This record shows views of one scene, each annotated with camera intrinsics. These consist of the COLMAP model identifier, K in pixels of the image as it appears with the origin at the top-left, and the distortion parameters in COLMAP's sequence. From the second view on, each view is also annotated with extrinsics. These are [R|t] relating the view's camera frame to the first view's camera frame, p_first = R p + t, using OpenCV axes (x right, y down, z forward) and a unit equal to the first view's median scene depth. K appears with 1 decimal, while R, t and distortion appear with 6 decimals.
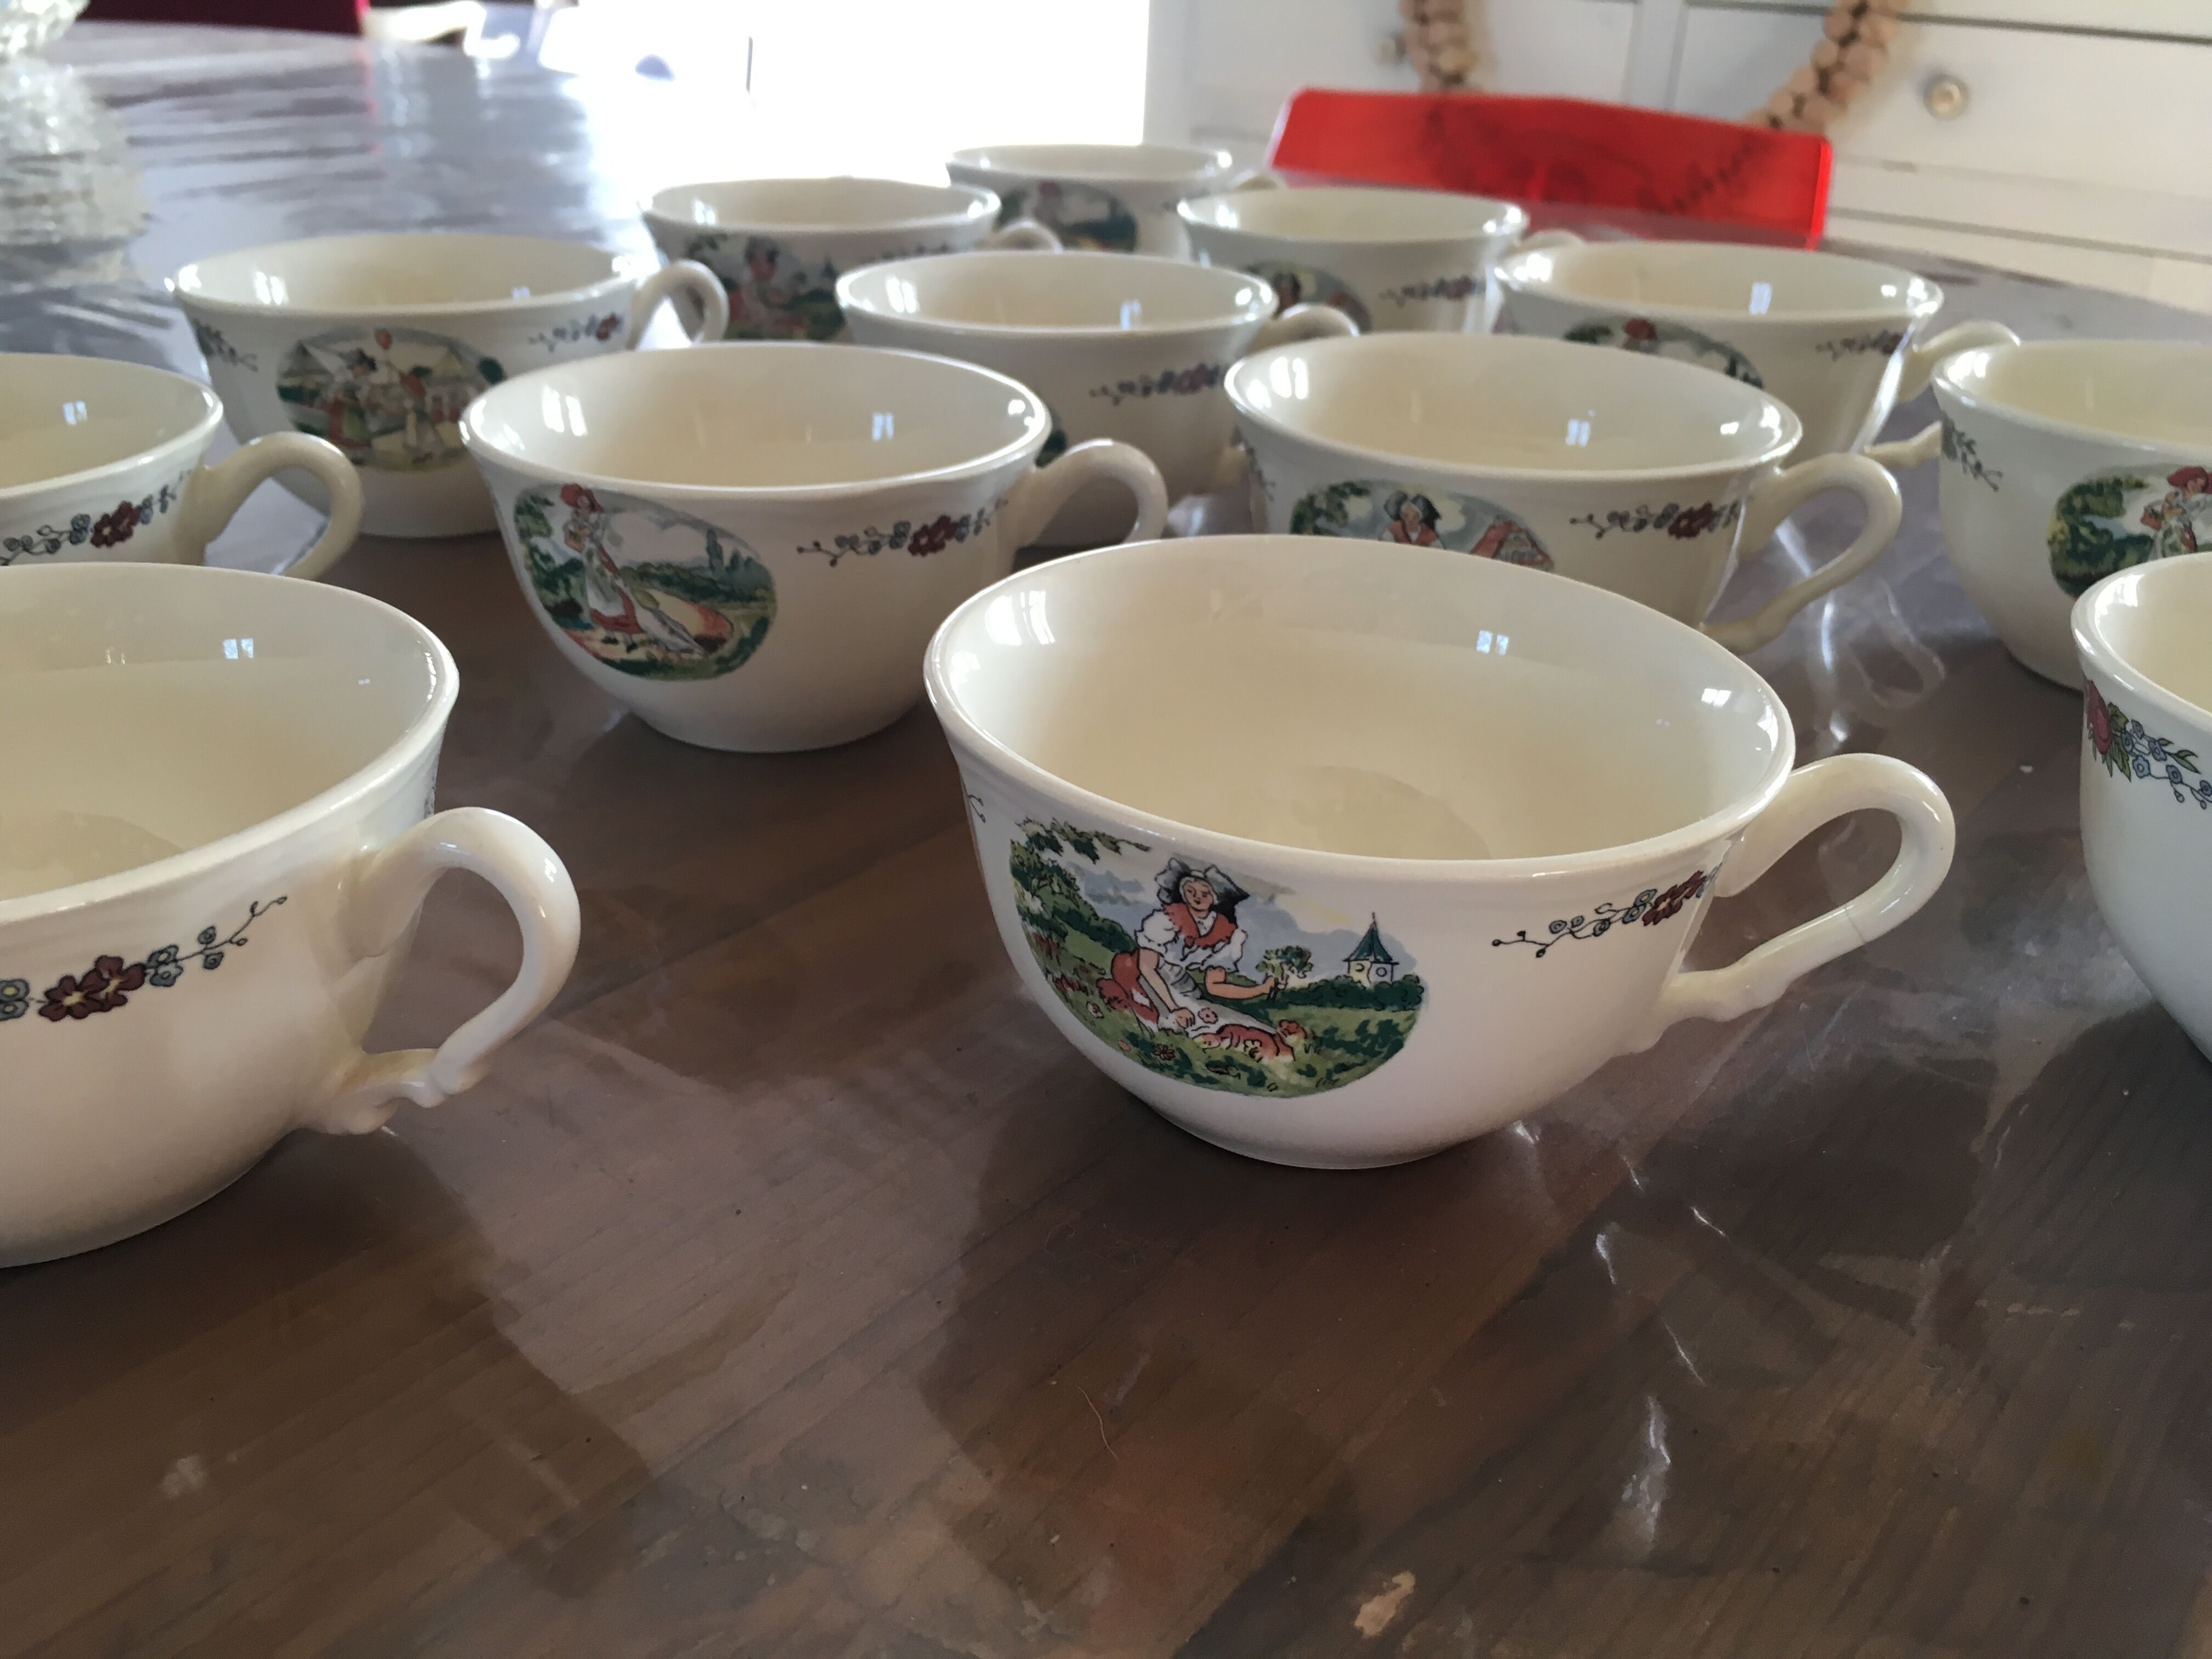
lens RADIAL K [[1939.2, 0, 1090.6], [0, 1939.2, 793.9], [0, 0, 1]] dist [0.086544, -0.147451]
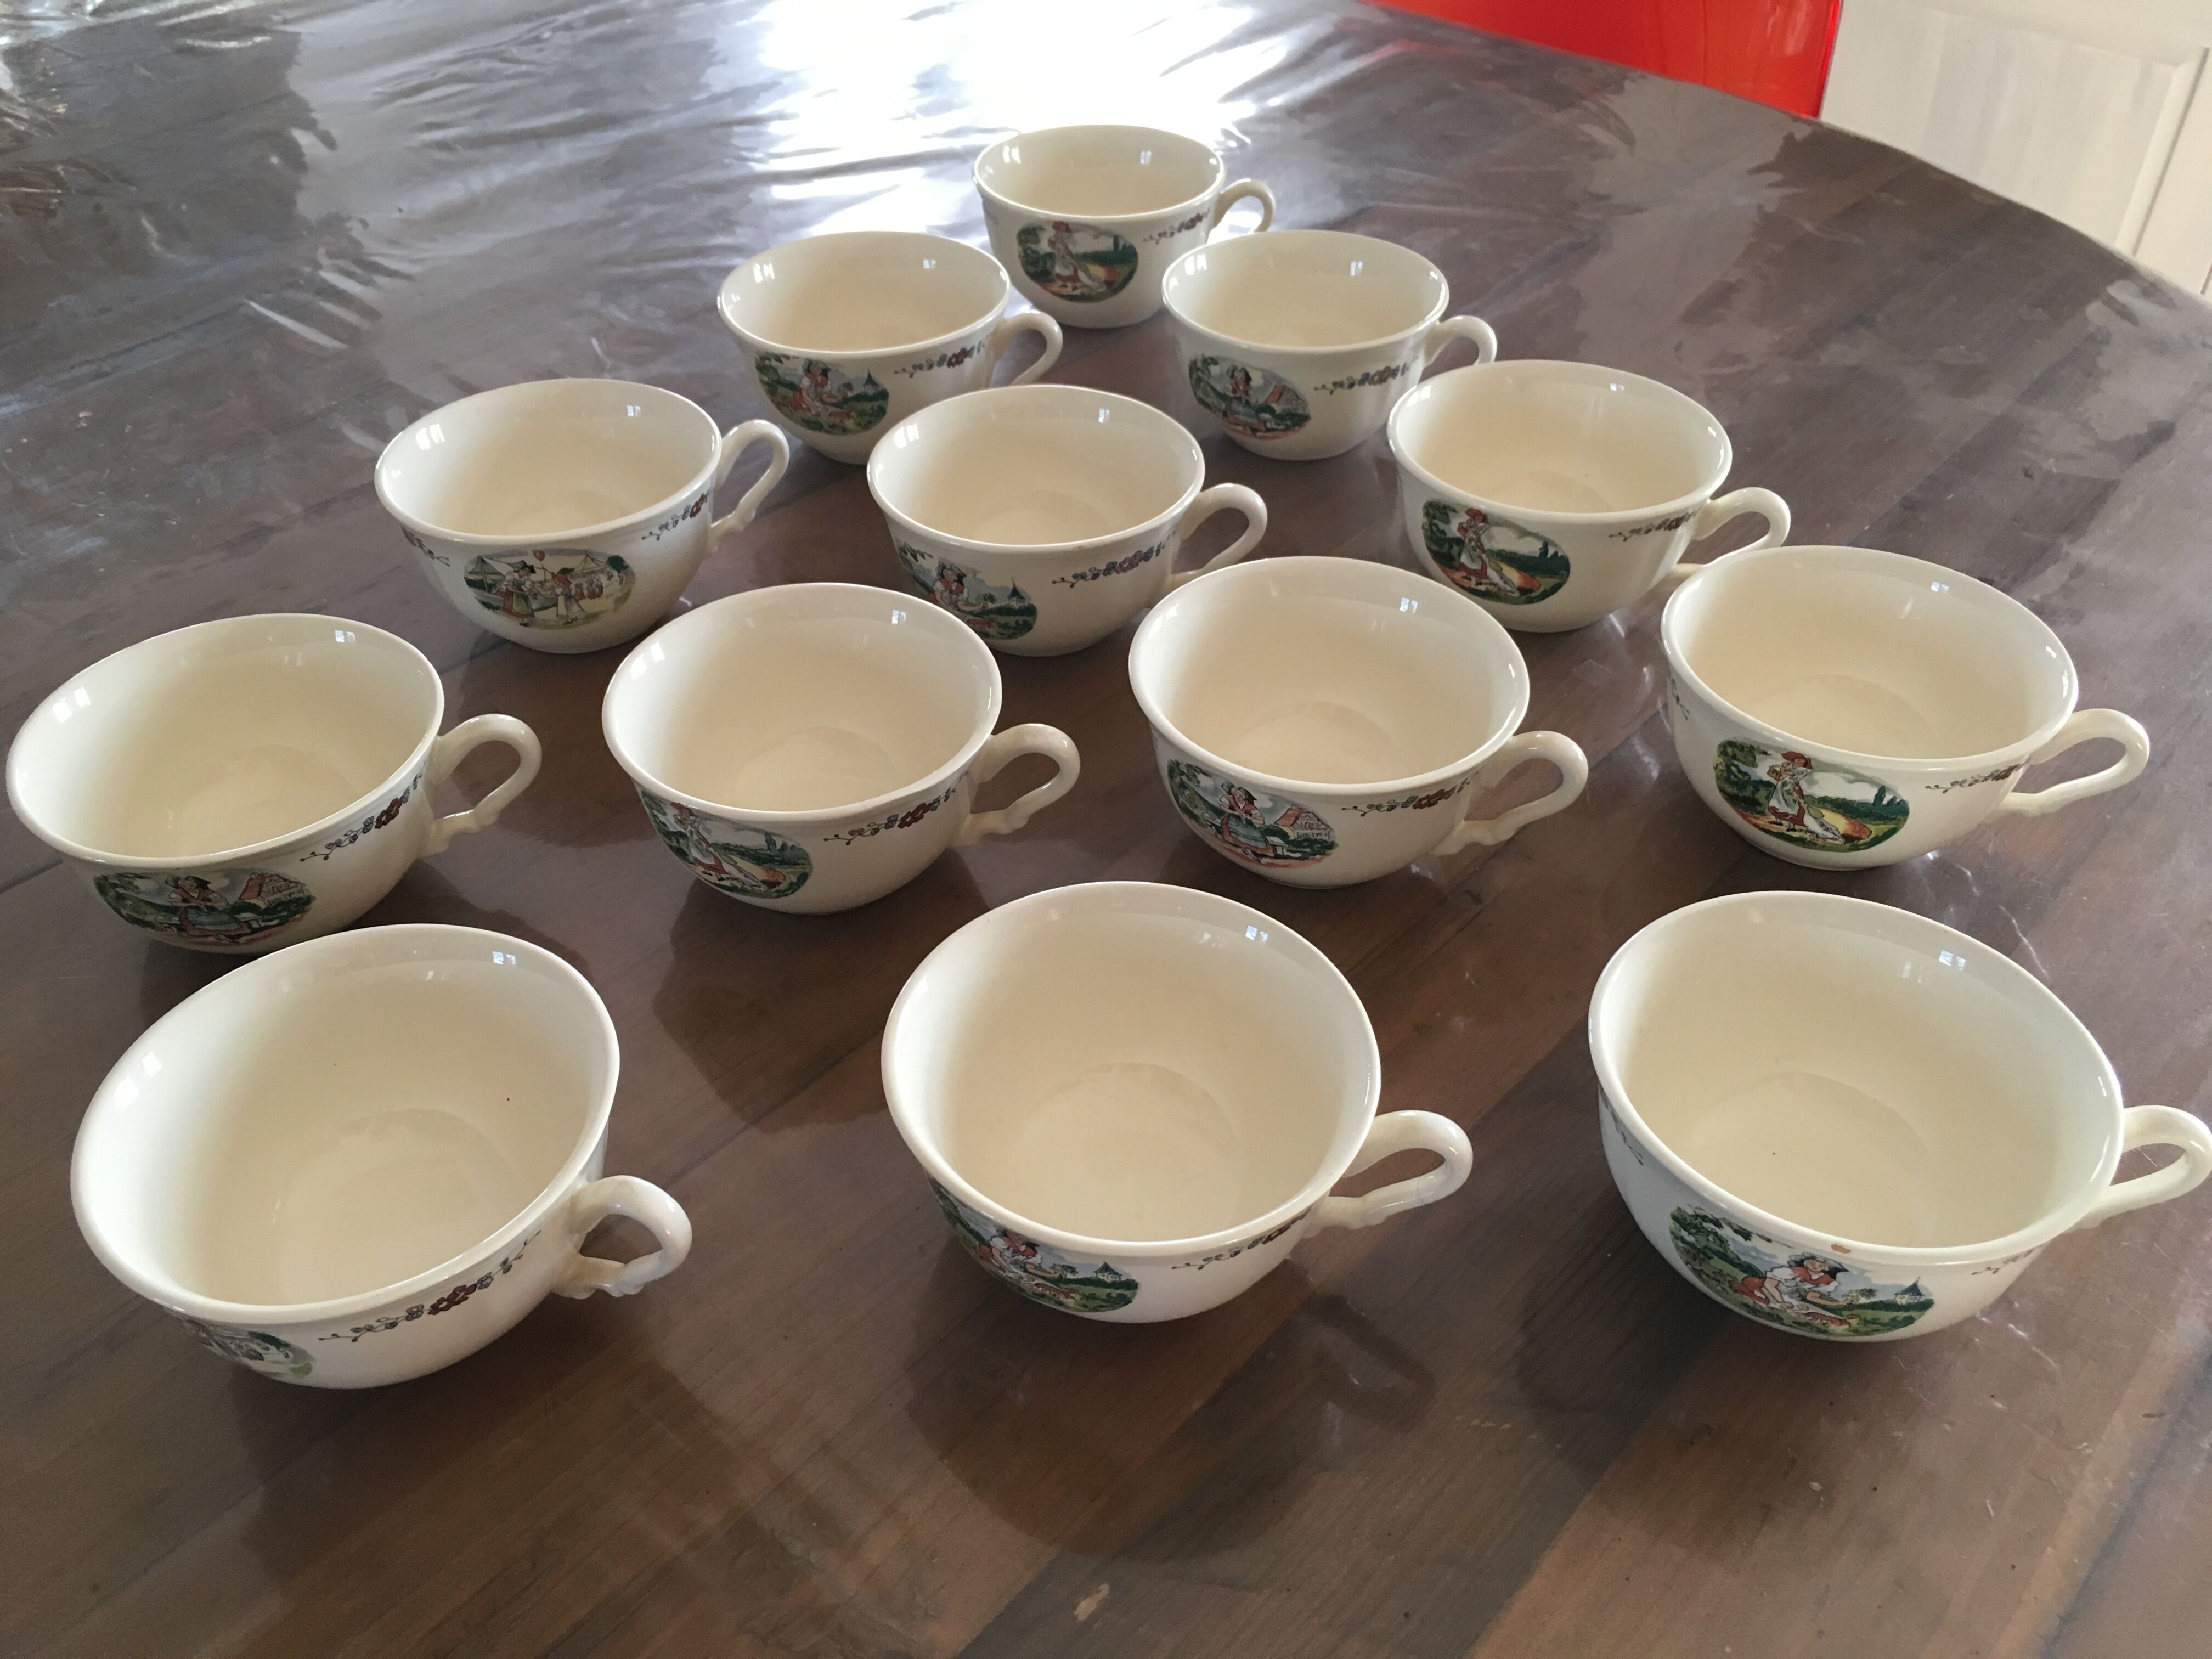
lens RADIAL K [[1939.2, 0, 1090.6], [0, 1939.2, 793.9], [0, 0, 1]] dist [0.086544, -0.147451]
pose [[0.997831, 0.016916, -0.063624, 0.153899], [-0.000832, 0.969589, 0.244737, -0.528614], [0.065829, -0.244153, 0.967500, -0.453516]]
